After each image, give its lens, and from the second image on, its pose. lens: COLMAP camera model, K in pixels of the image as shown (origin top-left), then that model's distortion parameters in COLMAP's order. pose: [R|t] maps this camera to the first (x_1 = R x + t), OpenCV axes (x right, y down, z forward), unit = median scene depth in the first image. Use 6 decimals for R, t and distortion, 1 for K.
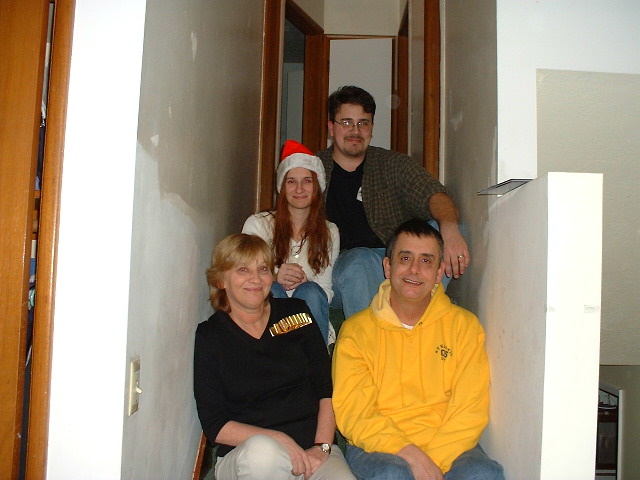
lens RADIAL K [[774.3, 0, 323.6], [0, 774.3, 241.7], [0, 0, 1]] dist [-0.155909, 0.000000]
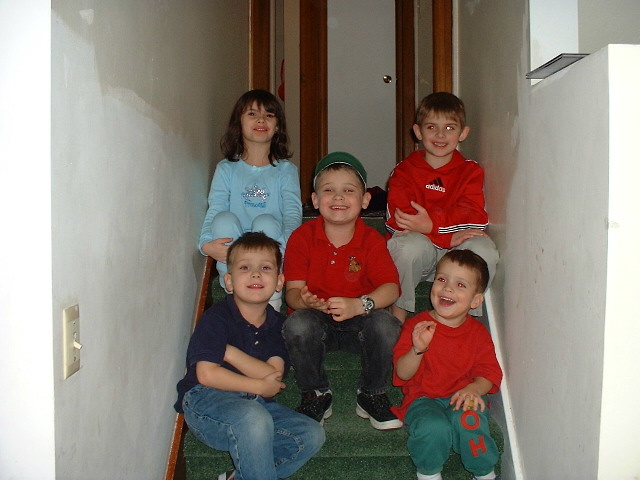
lens RADIAL K [[774.3, 0, 317.7], [0, 774.3, 234.7], [0, 0, 1]] dist [-0.155909, 0.000000]
pose [[0.999507, -0.025954, -0.017657, 0.012822], [0.027689, 0.993937, 0.106407, 0.008495], [0.014789, -0.106844, 0.994166, 0.216008]]
